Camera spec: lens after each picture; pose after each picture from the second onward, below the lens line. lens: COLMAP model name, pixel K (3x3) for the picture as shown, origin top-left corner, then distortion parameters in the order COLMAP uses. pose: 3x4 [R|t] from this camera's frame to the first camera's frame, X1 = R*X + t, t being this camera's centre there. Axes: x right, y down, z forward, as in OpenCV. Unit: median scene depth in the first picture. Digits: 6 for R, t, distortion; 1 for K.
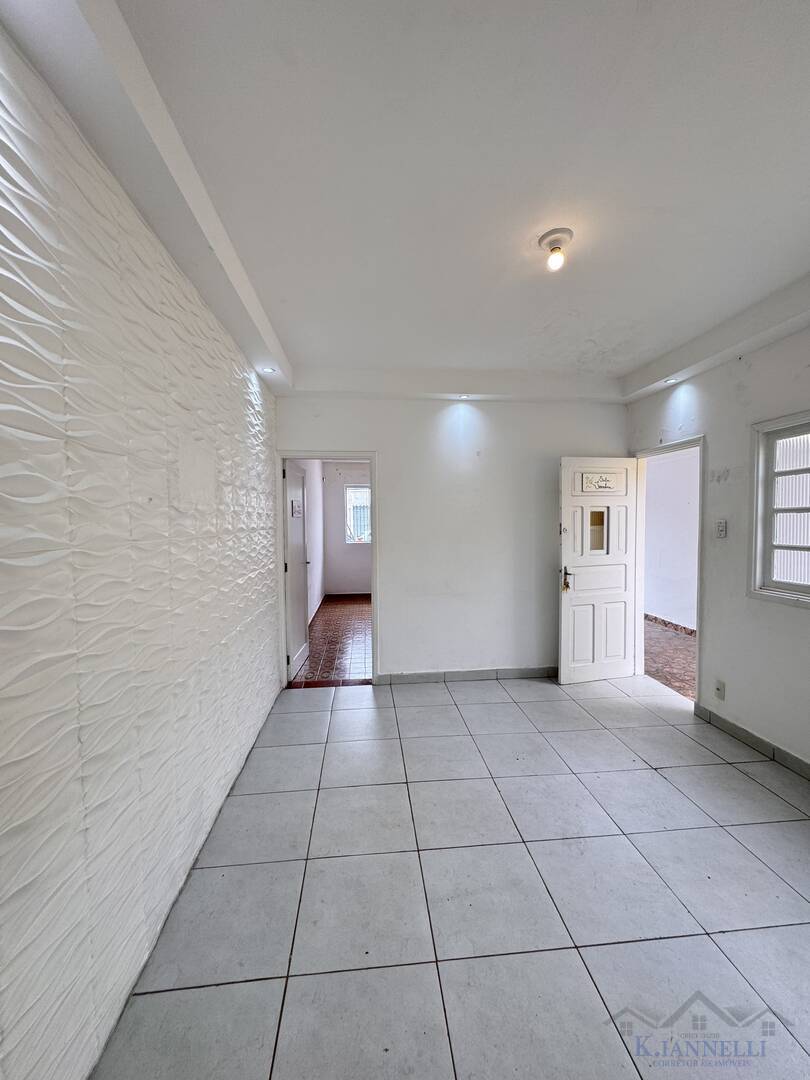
lens RADIAL K [[432.9, 0, 407.3], [0, 432.9, 539.0], [0, 0, 1]] dist [0.019283, 0.000100]
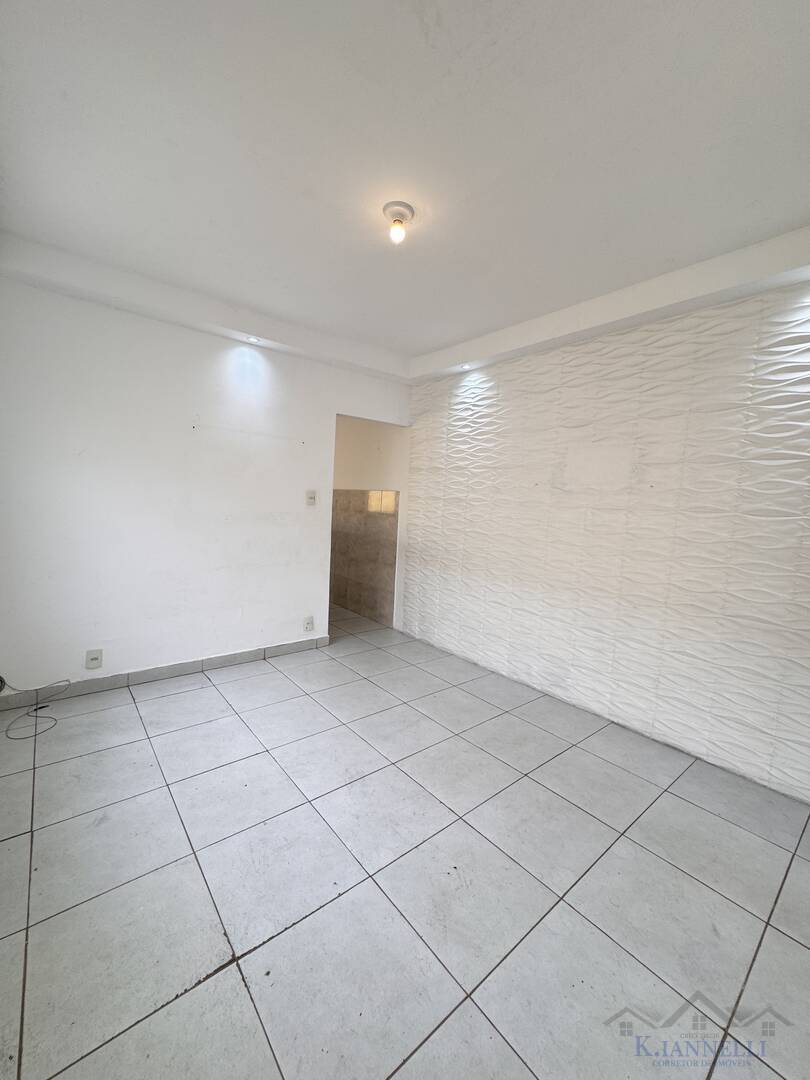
lens RADIAL K [[432.9, 0, 407.6], [0, 432.9, 539.5], [0, 0, 1]] dist [0.019283, 0.000100]
pose [[-0.828503, 0.015663, -0.559766, 0.878817], [-0.067888, 0.989426, 0.128166, -0.041935], [0.555854, 0.144187, -0.818679, 1.899332]]
